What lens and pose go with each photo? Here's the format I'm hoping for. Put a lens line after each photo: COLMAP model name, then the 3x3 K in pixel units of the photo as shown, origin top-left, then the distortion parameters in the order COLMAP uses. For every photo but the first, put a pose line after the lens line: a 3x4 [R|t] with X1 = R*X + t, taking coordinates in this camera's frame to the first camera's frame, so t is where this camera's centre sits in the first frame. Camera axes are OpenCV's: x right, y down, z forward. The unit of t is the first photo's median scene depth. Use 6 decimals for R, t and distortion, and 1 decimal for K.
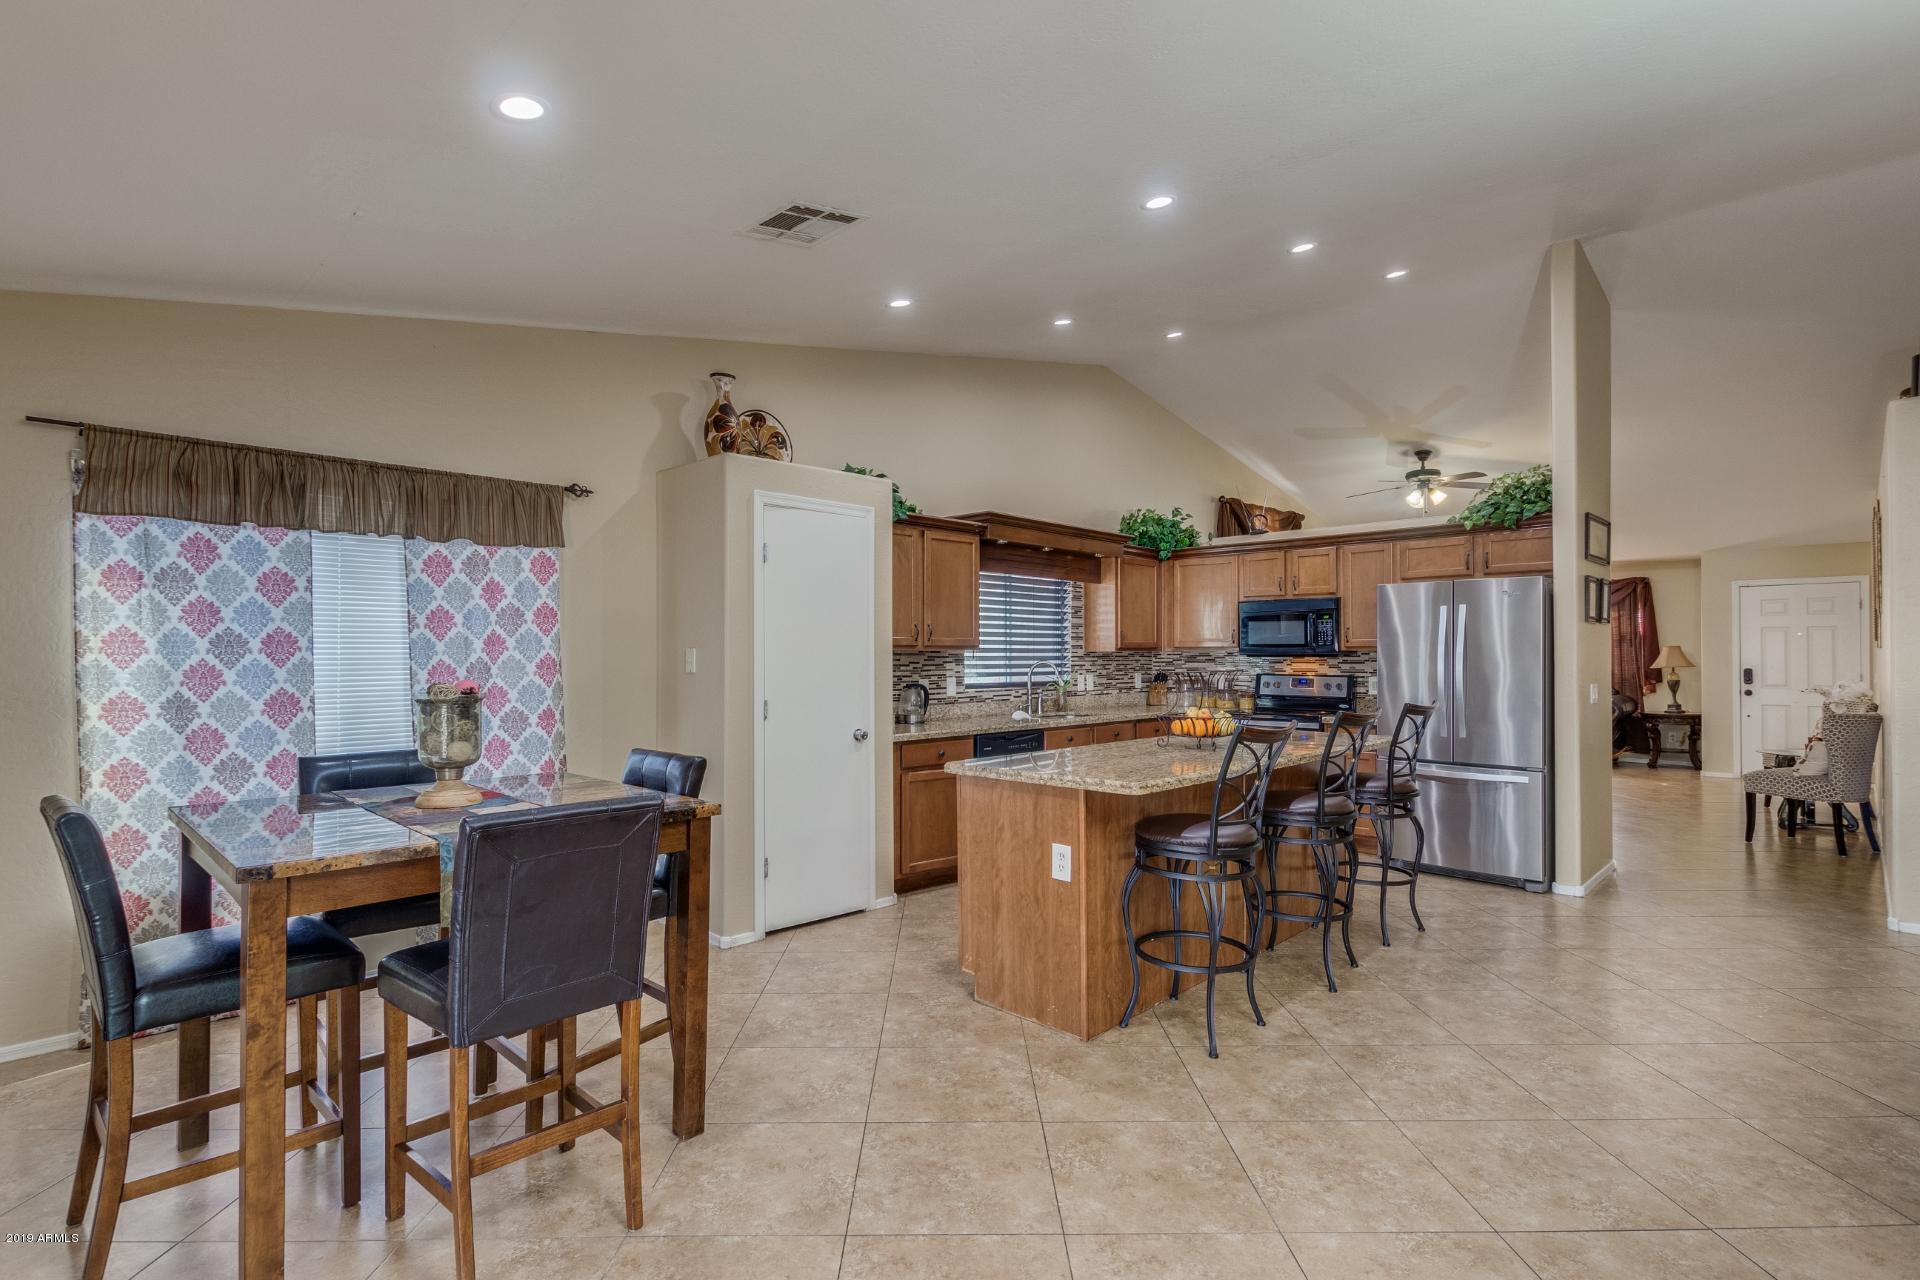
lens RADIAL K [[880.0, 0, 963.6], [0, 880.0, 644.0], [0, 0, 1]] dist [0.003650, -0.000289]
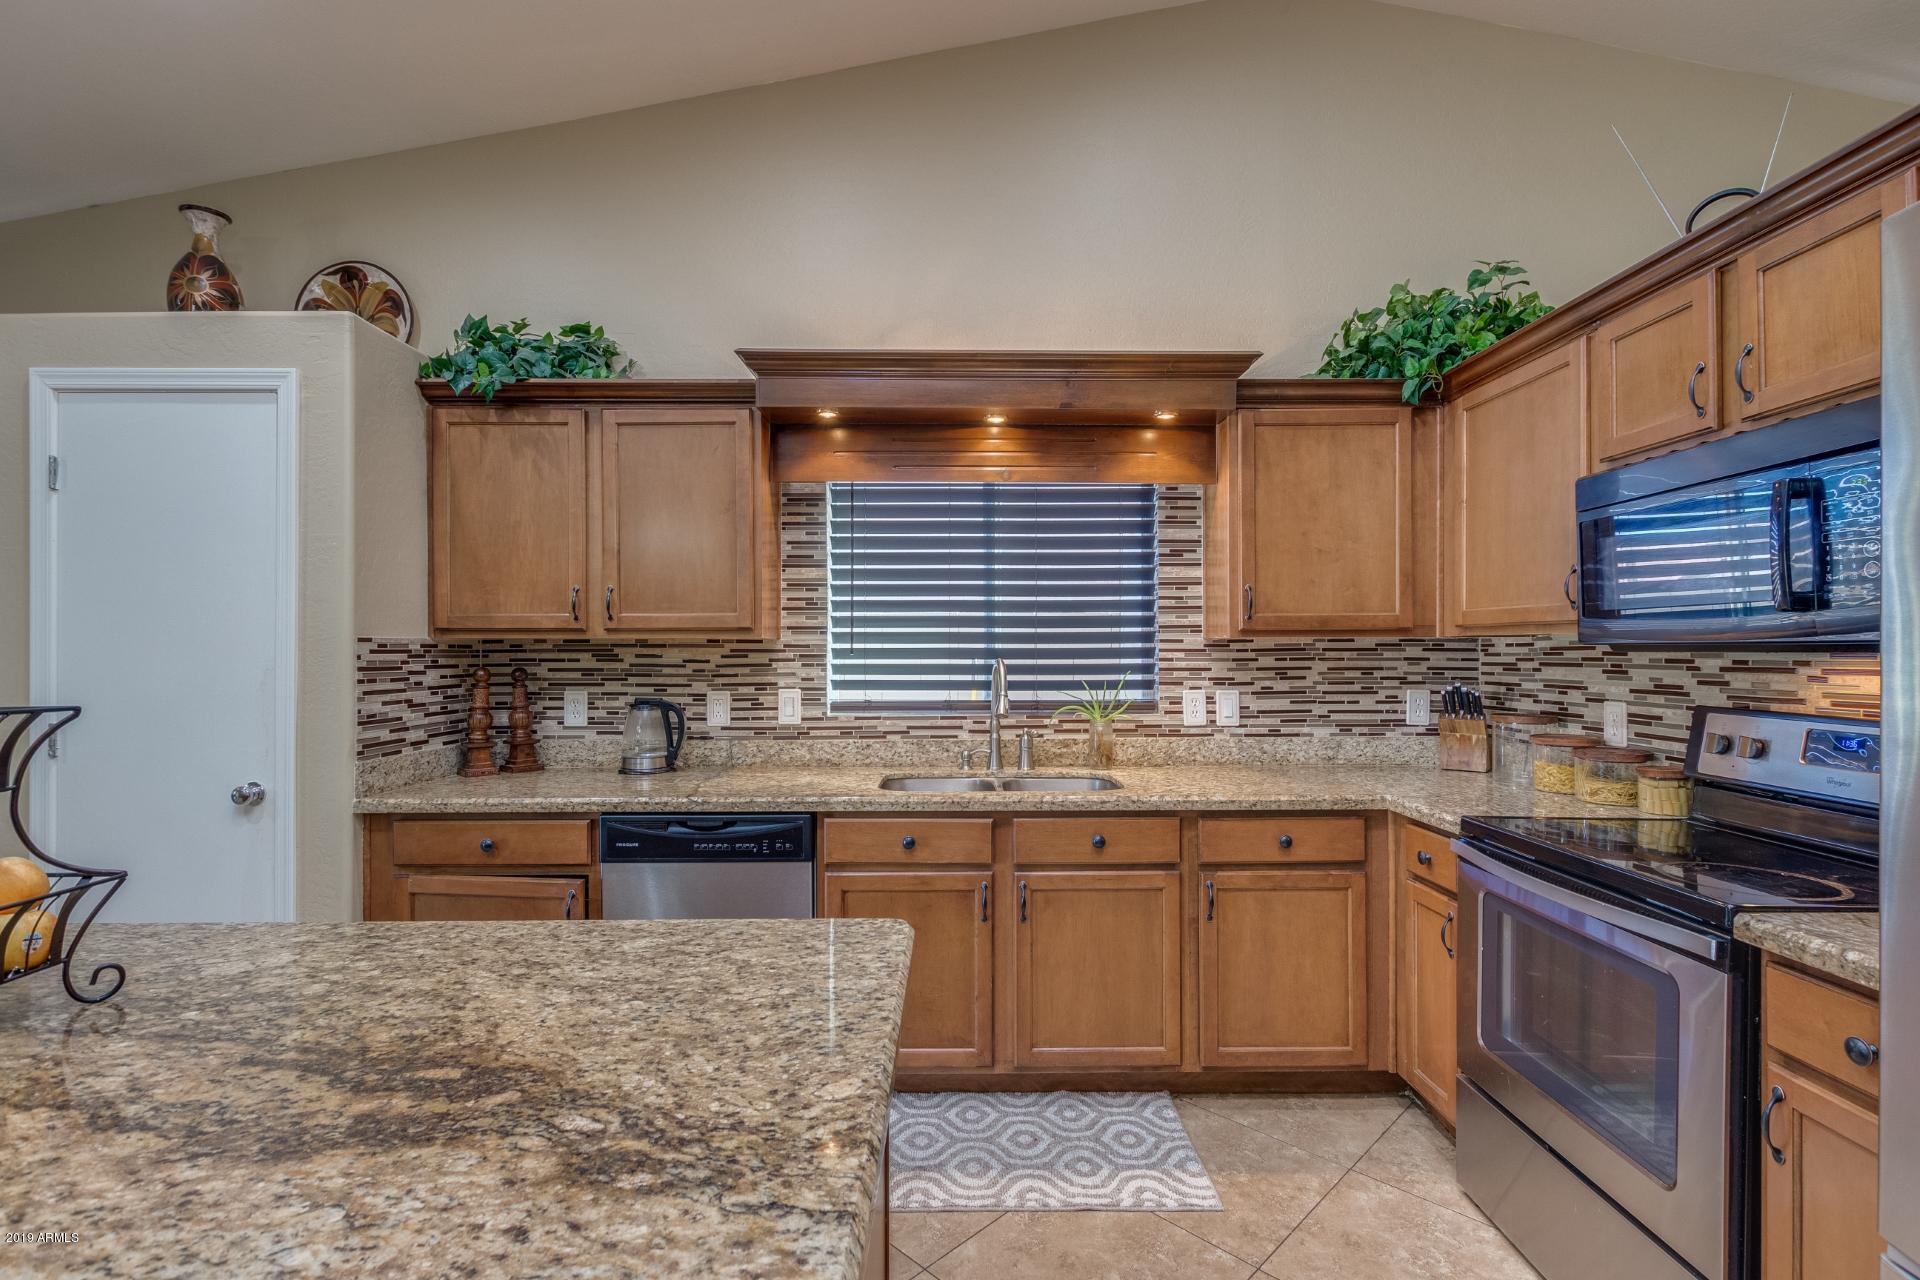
lens RADIAL K [[880.0, 0, 969.7], [0, 880.0, 645.1], [0, 0, 1]] dist [0.003650, -0.000289]
pose [[0.707196, -0.001935, -0.707015, 0.403259], [0.009876, 0.999926, 0.007141, 0.008305], [0.706948, -0.012033, 0.707163, 0.650777]]
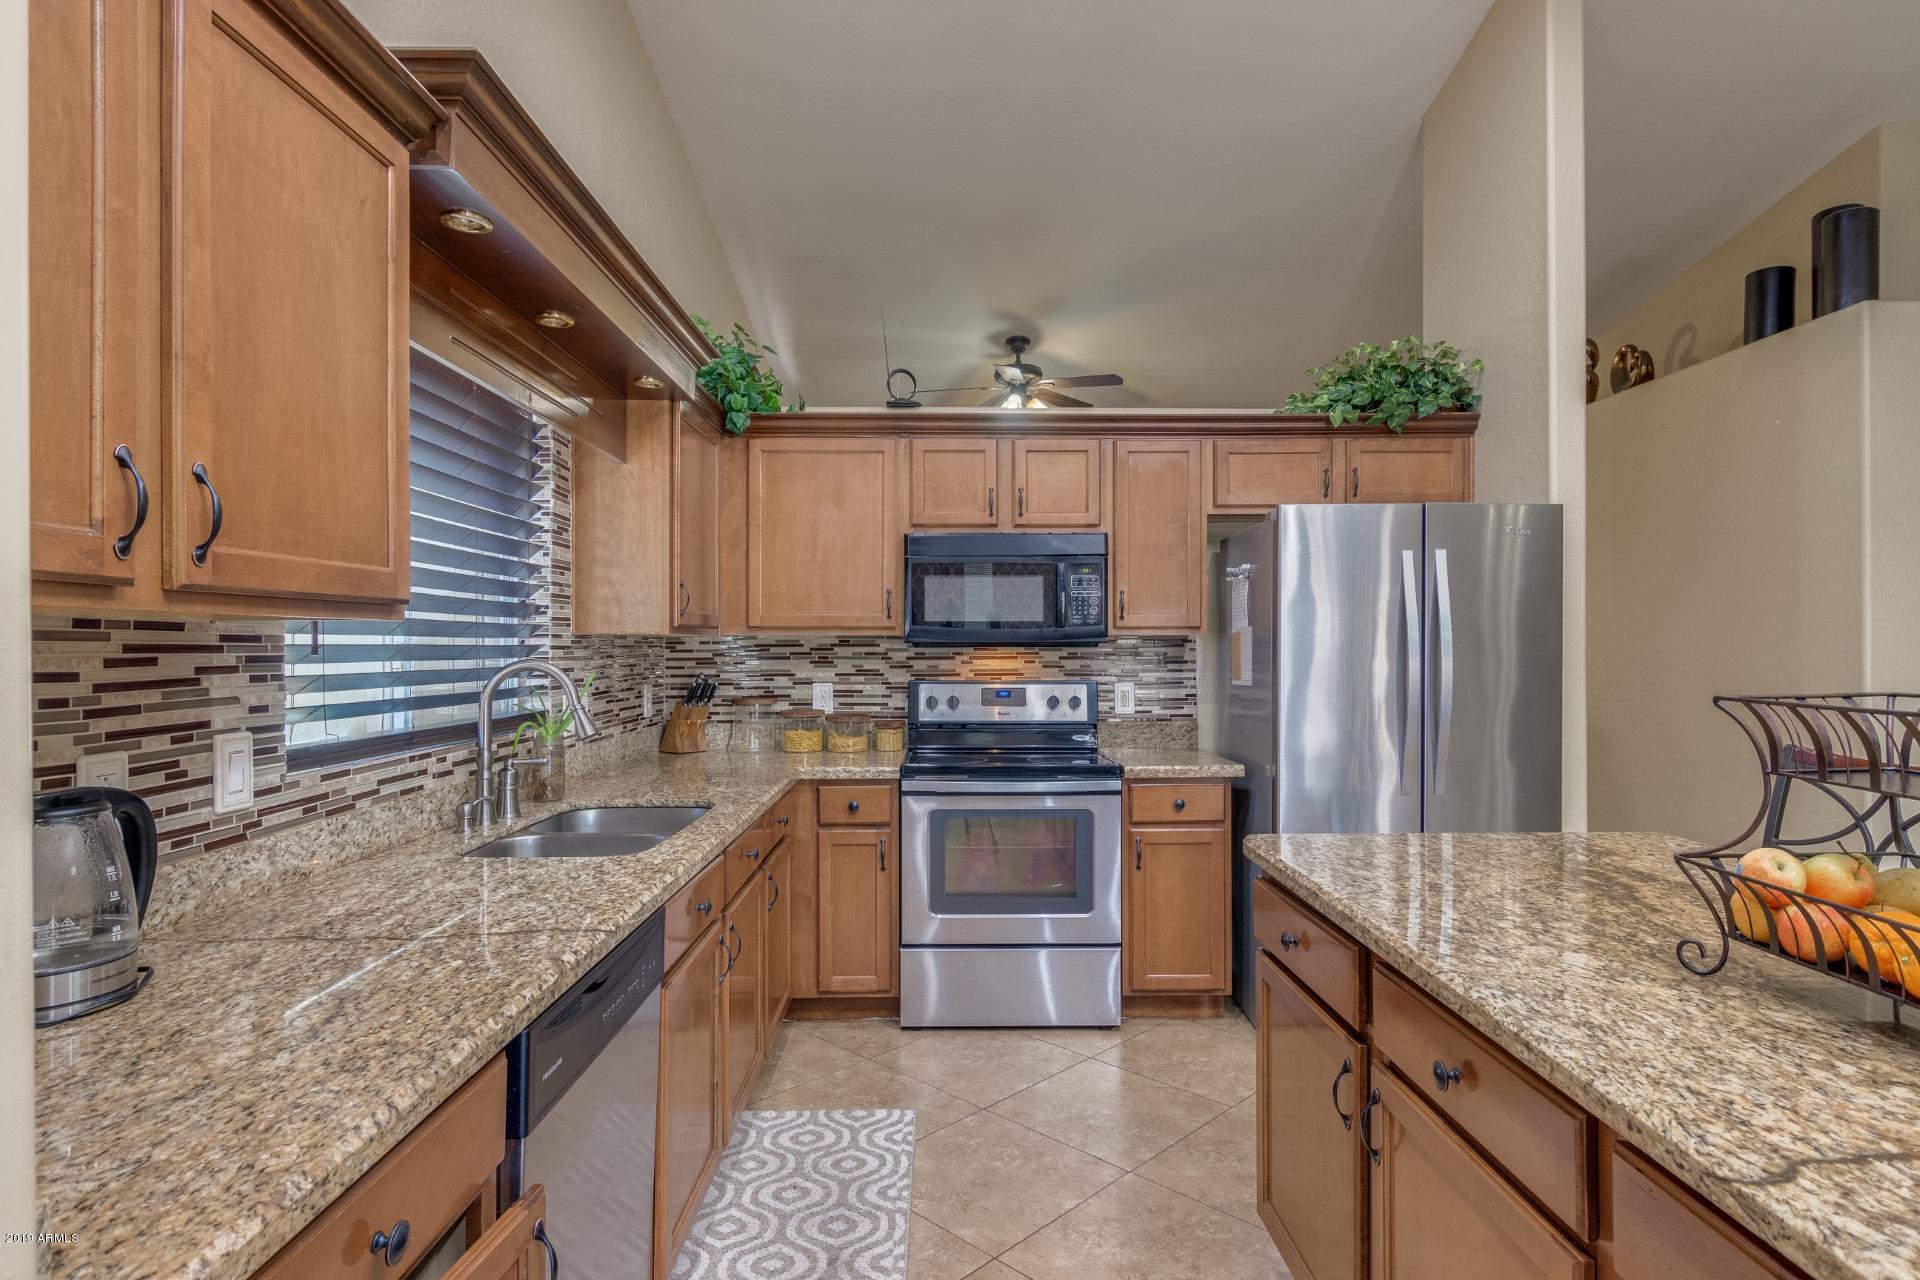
lens RADIAL K [[1016.4, 0, 959.5], [0, 1016.4, 641.0], [0, 0, 1]] dist [0.002182, 0.001096]
pose [[0.707623, 0.003889, 0.706580, -0.064911], [-0.009204, 0.999951, 0.003715, 0.009319], [-0.706531, -0.009132, 0.707623, 0.613814]]
